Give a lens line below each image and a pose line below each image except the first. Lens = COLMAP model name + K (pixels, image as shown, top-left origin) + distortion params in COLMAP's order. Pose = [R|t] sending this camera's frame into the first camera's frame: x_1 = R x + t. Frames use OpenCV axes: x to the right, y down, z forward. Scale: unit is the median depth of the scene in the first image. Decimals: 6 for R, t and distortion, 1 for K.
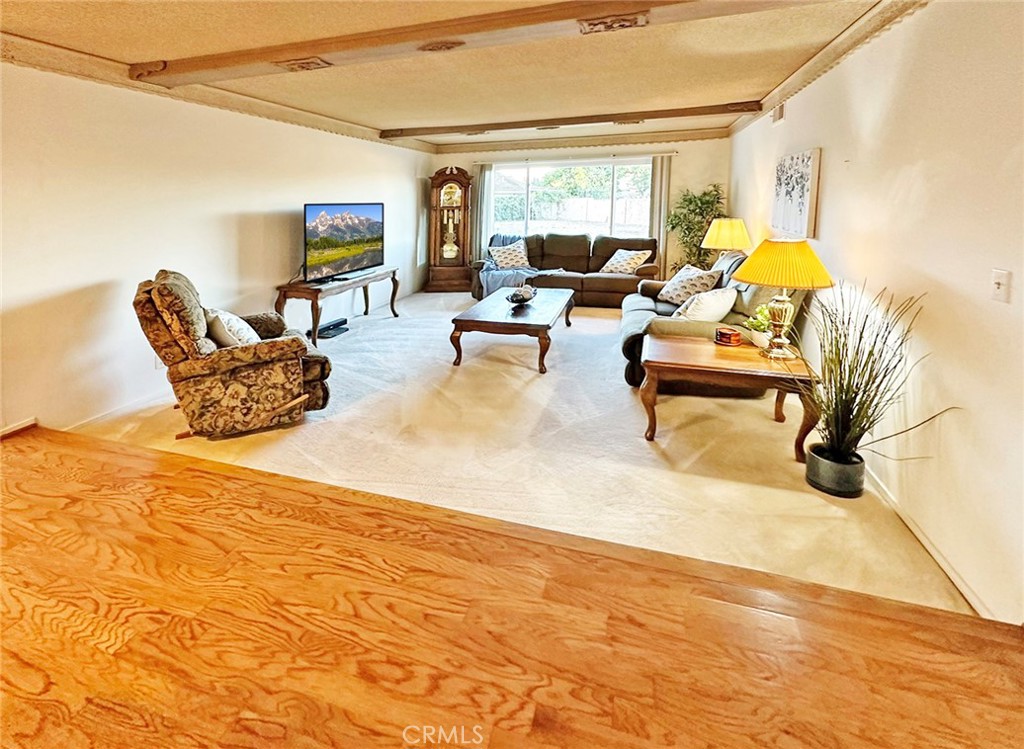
lens RADIAL K [[537.3, 0, 509.4], [0, 537.3, 335.7], [0, 0, 1]] dist [-0.003118, 0.000412]
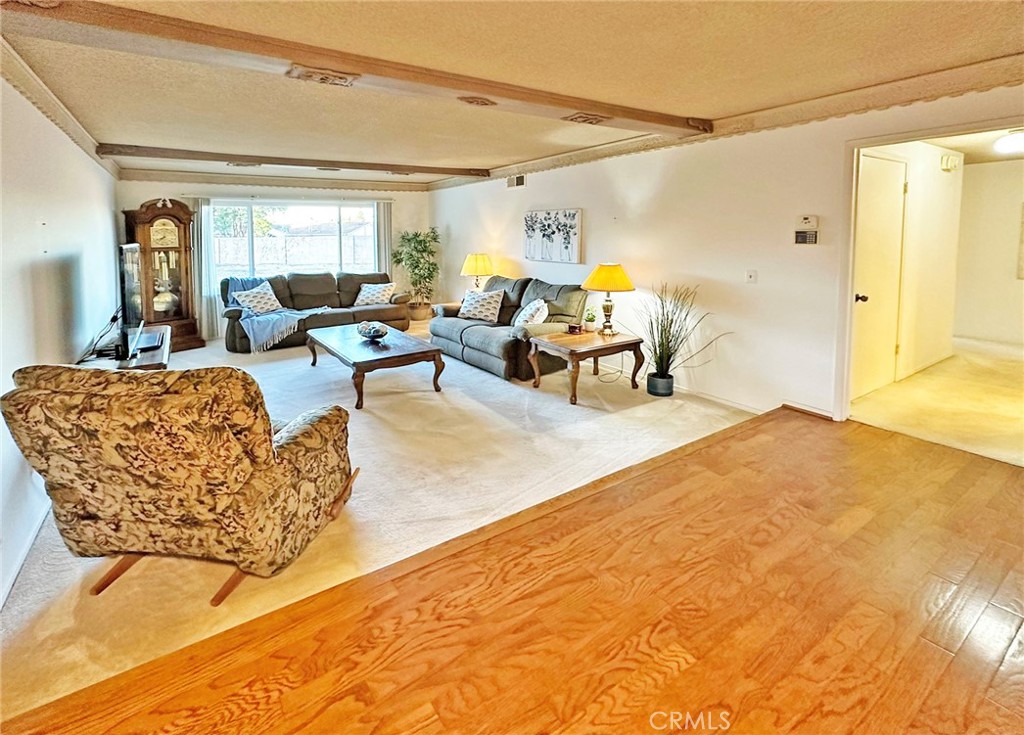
lens RADIAL K [[466.8, 0, 511.8], [0, 466.8, 368.4], [0, 0, 1]] dist [-0.002415, -0.000372]
pose [[0.576611, -0.215702, 0.788031, -0.814695], [0.197288, 0.972737, 0.121903, -0.090099], [-0.792841, 0.085179, 0.603446, 0.348563]]
